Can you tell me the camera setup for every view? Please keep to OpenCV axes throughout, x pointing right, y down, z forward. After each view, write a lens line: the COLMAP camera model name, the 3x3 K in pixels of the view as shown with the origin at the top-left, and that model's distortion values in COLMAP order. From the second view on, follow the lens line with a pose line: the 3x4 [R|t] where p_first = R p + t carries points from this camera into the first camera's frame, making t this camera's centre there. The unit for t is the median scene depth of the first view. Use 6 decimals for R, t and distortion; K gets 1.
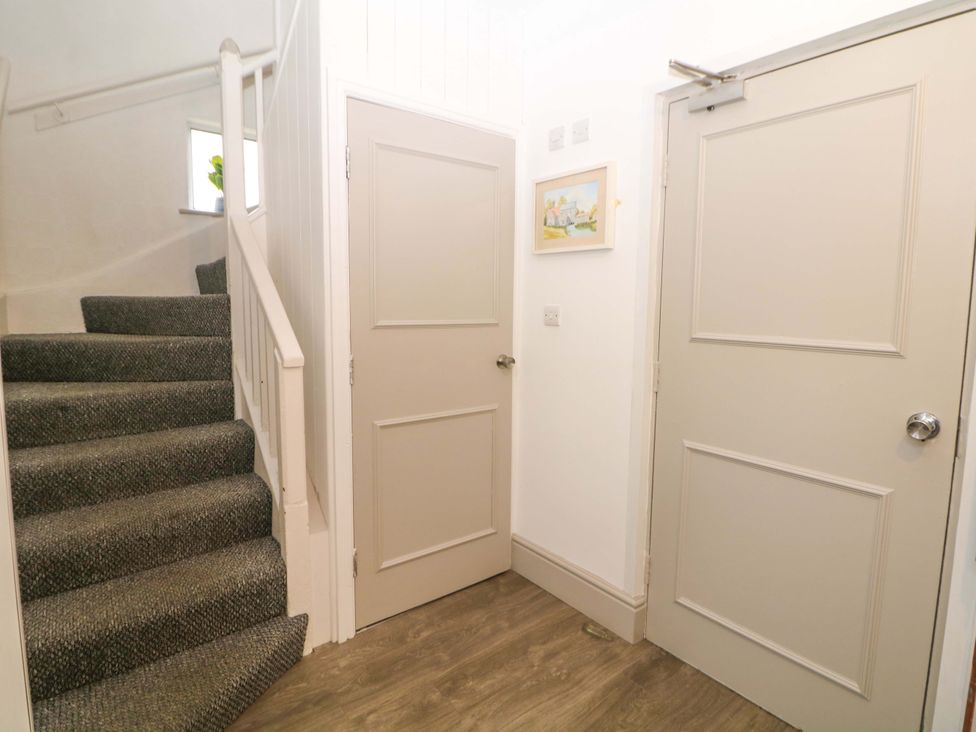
lens RADIAL K [[515.4, 0, 487.4], [0, 515.4, 344.3], [0, 0, 1]] dist [-0.001213, -0.000201]
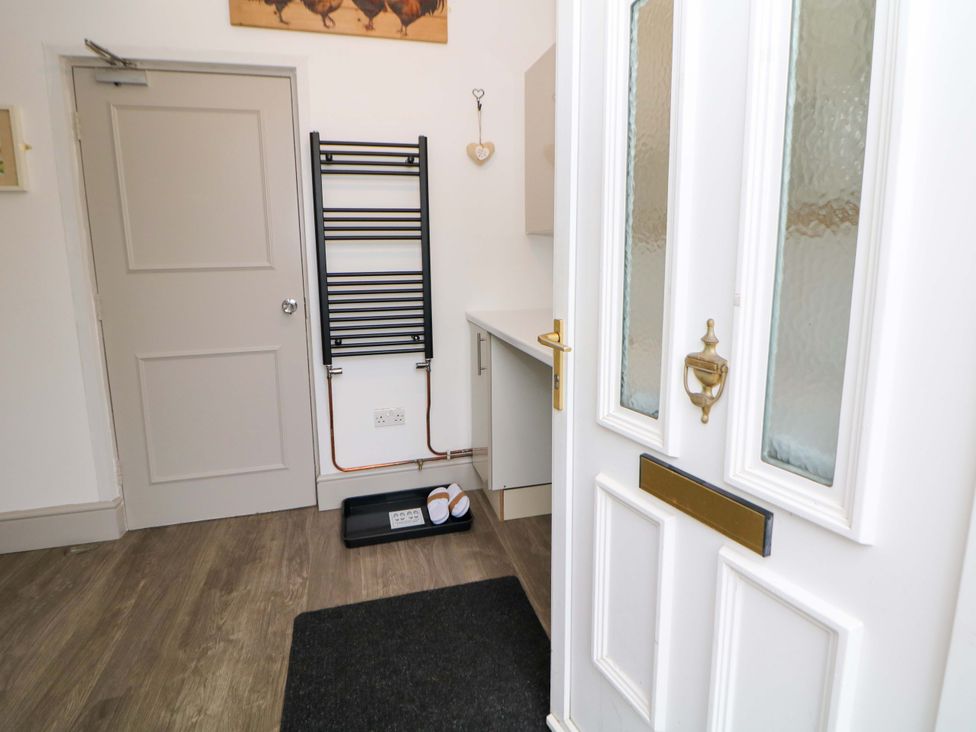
lens RADIAL K [[570.8, 0, 493.7], [0, 570.8, 346.6], [0, 0, 1]] dist [-0.003890, -0.013664]
pose [[0.410249, -0.165410, 0.896848, -0.477543], [0.102161, 0.985559, 0.135039, 0.070443], [-0.906233, 0.036223, 0.421223, -0.345560]]
